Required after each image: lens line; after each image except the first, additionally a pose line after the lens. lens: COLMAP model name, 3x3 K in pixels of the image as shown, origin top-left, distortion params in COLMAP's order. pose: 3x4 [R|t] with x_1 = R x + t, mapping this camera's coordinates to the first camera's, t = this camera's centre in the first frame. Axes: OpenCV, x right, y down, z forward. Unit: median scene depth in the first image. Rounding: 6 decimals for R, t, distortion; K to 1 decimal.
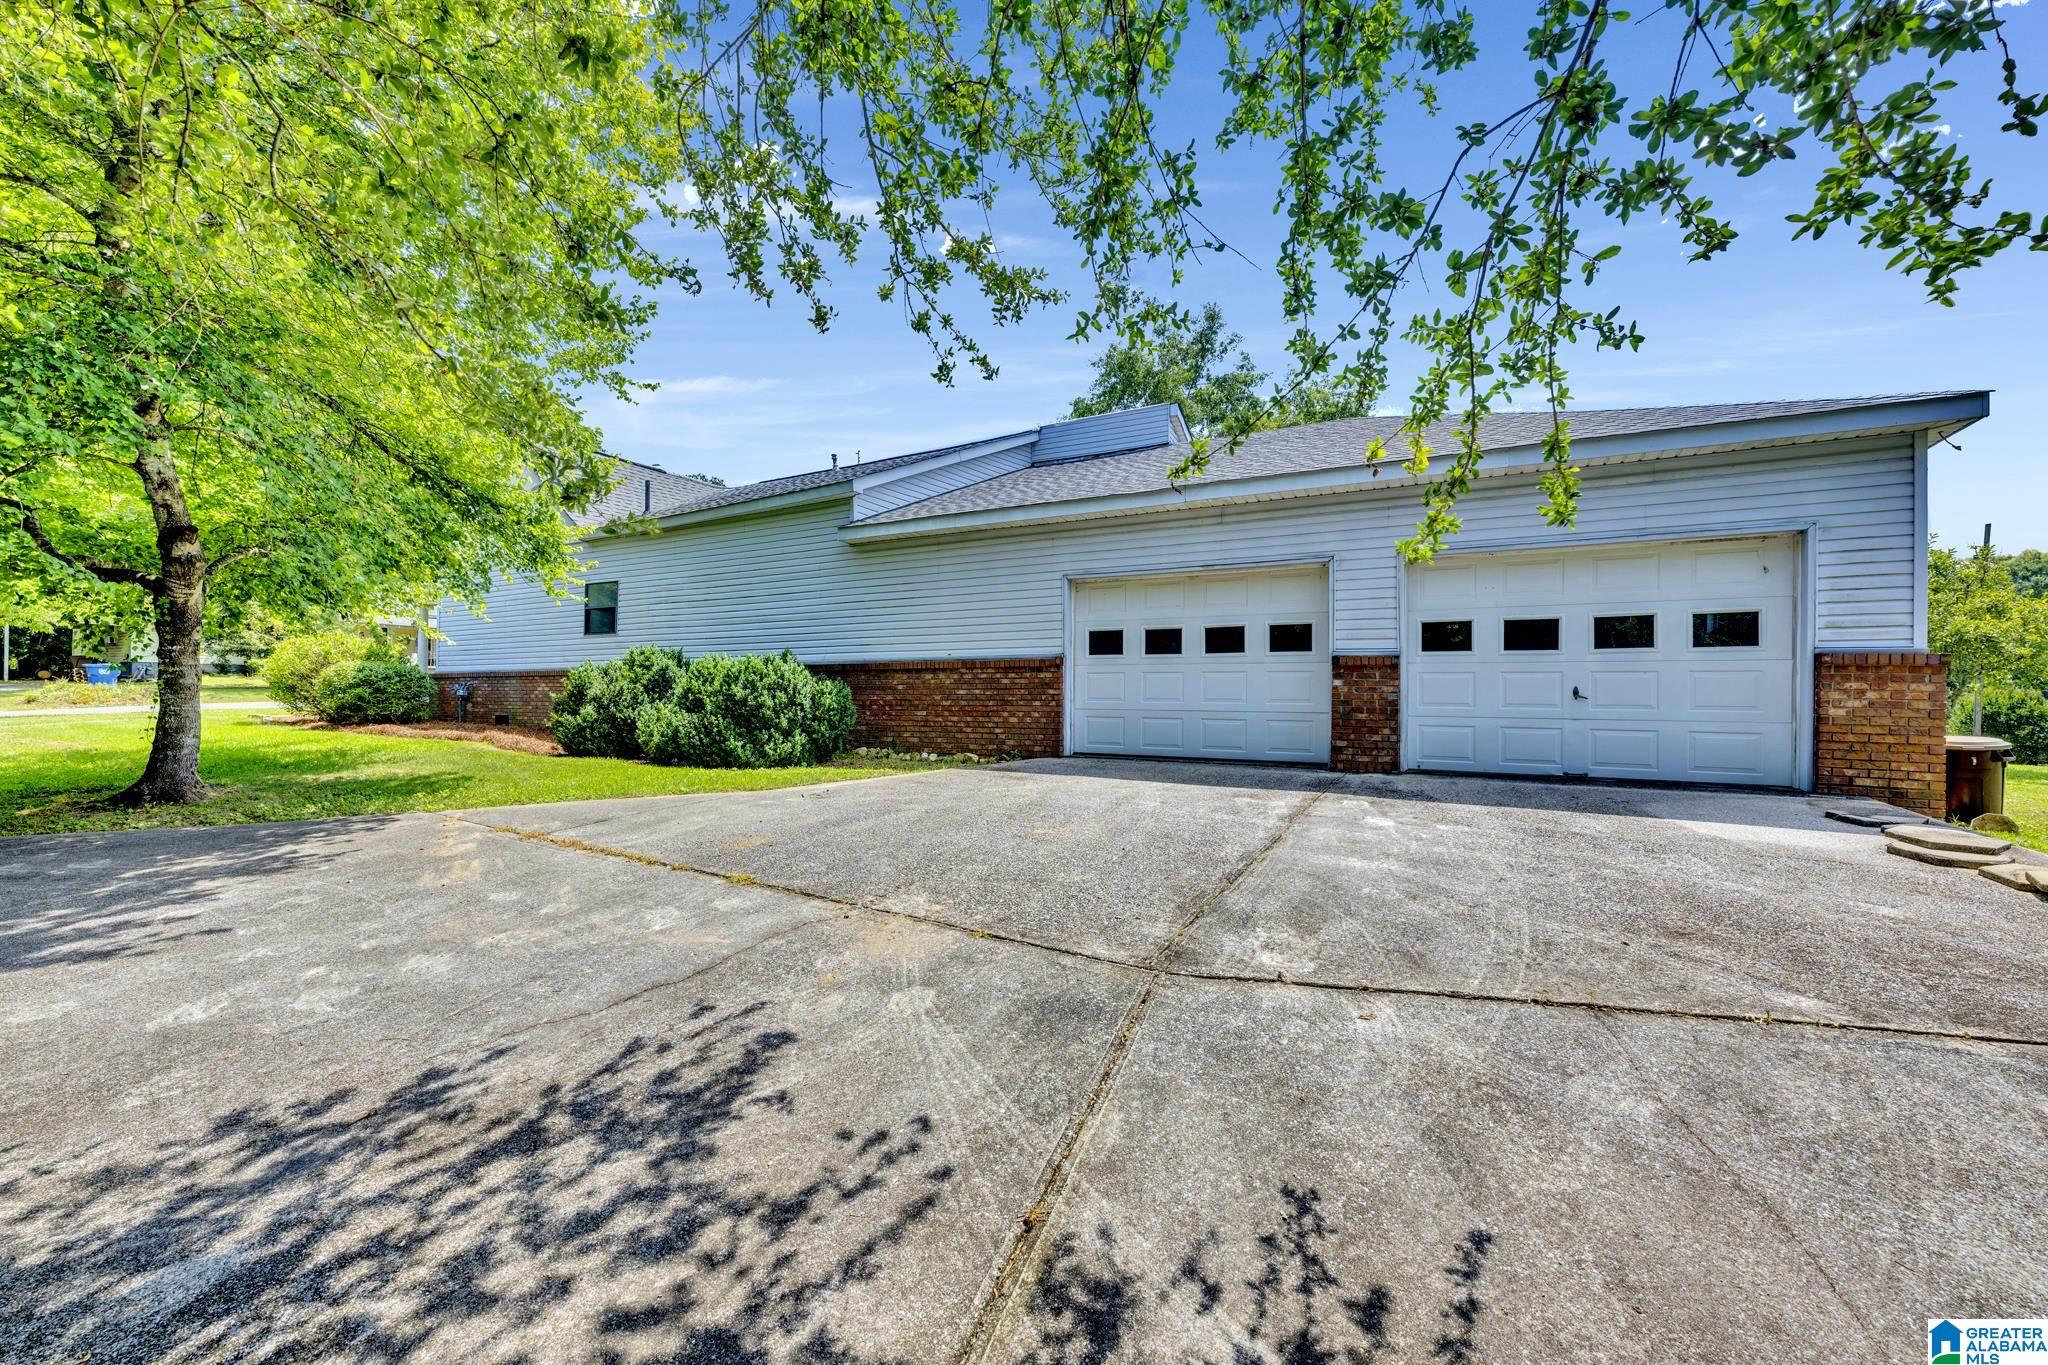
lens RADIAL K [[805.2, 0, 1023.2], [0, 805.2, 690.4], [0, 0, 1]] dist [0.000192, 0.000428]
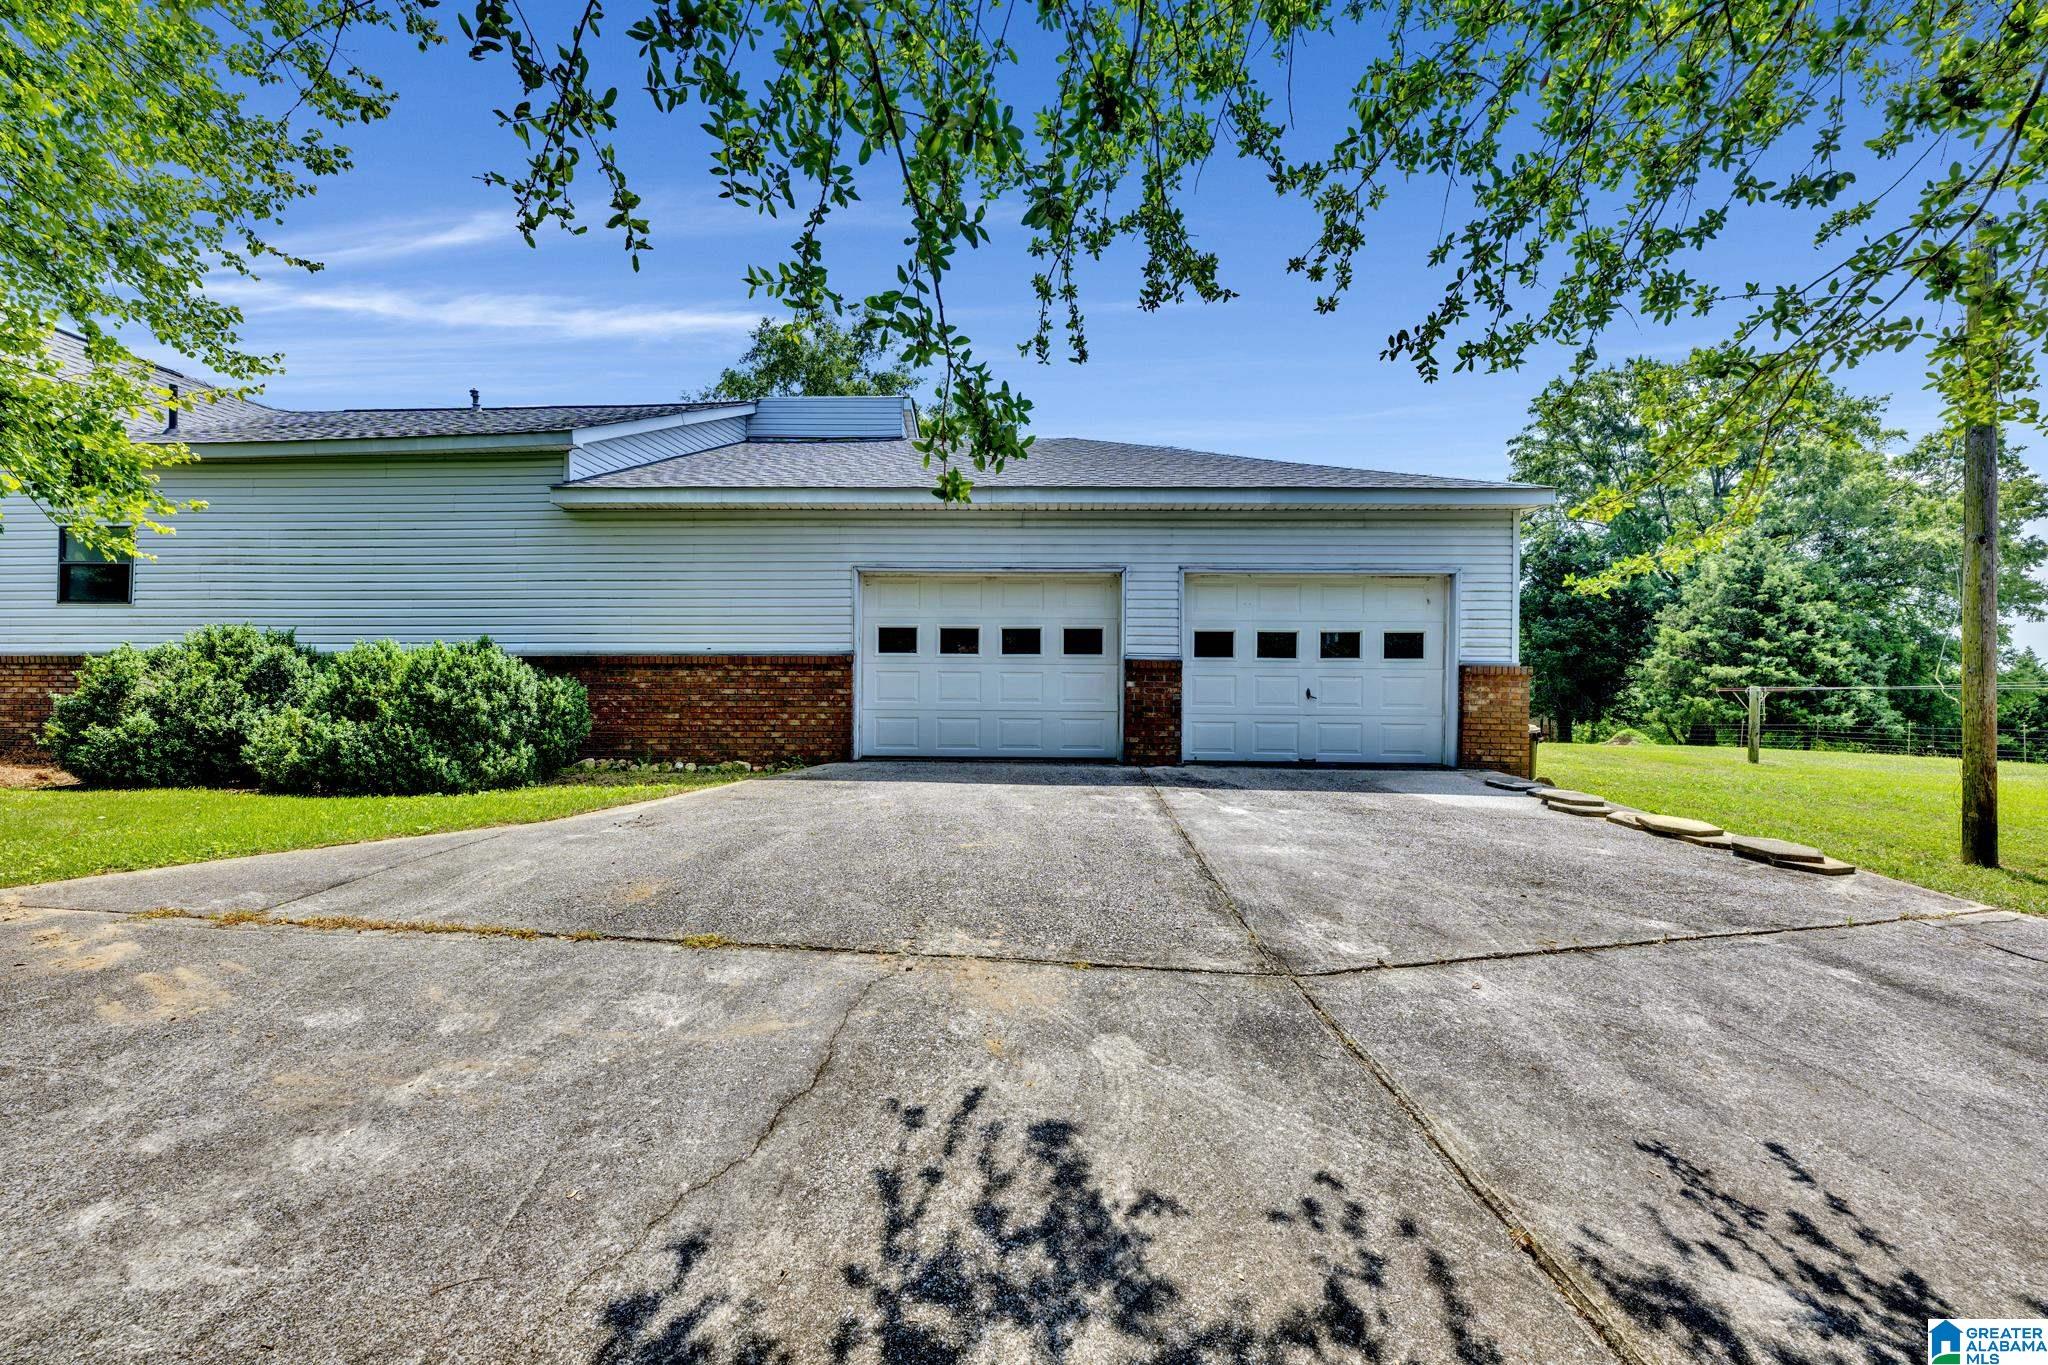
lens RADIAL K [[805.2, 0, 1023.2], [0, 805.2, 690.4], [0, 0, 1]] dist [0.000192, 0.000428]
pose [[0.893934, 0.000556, 0.448199, -0.220445], [-0.003959, 0.999970, 0.006655, -0.007465], [-0.448182, -0.007723, 0.893909, 0.087249]]
